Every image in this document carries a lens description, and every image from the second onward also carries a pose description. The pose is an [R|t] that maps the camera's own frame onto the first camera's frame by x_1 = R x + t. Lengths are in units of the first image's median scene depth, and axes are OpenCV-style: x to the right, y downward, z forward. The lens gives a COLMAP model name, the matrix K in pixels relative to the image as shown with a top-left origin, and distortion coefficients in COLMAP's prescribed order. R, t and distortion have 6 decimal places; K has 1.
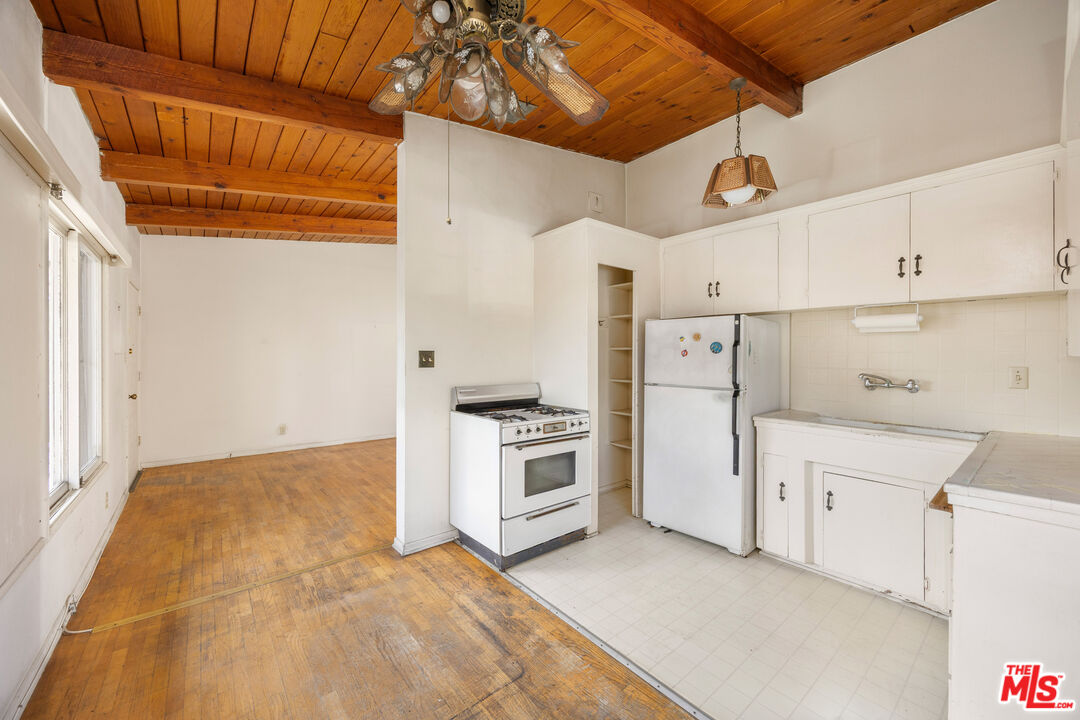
lens RADIAL K [[417.3, 0, 529.9], [0, 417.3, 355.2], [0, 0, 1]] dist [0.001454, 0.000561]
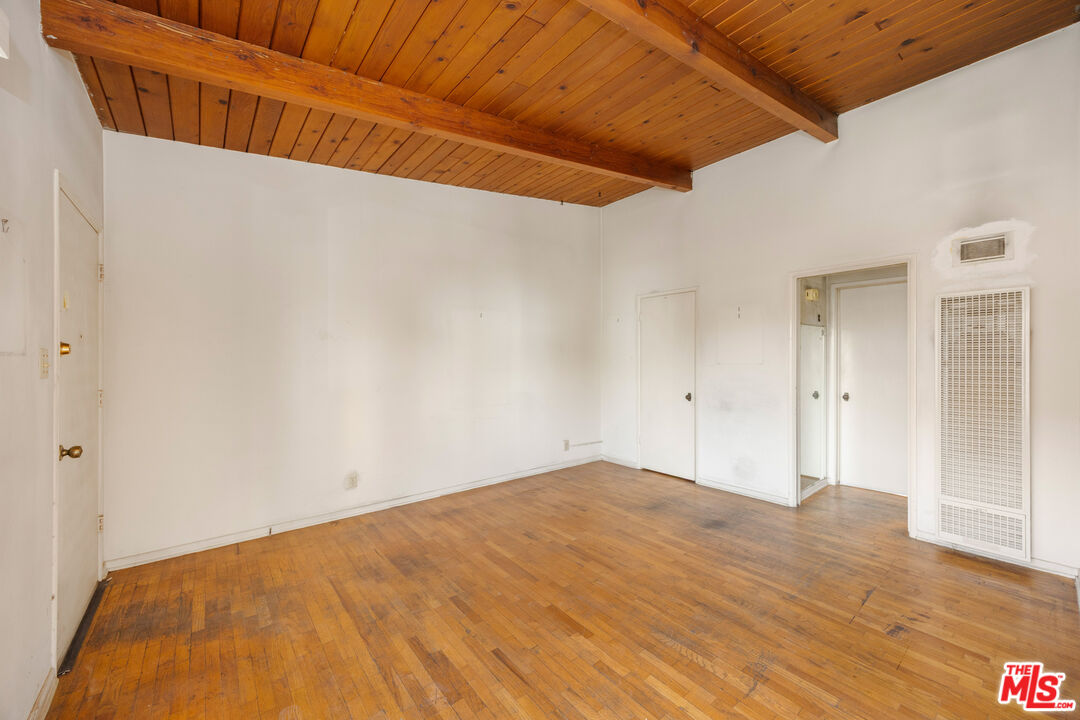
lens RADIAL K [[417.3, 0, 548.9], [0, 417.3, 361.5], [0, 0, 1]] dist [0.001454, 0.000561]
pose [[0.999786, 0.001192, 0.020674, -0.420703], [-0.001255, 0.999995, 0.003020, 0.002204], [-0.020671, -0.003045, 0.999782, 0.506901]]
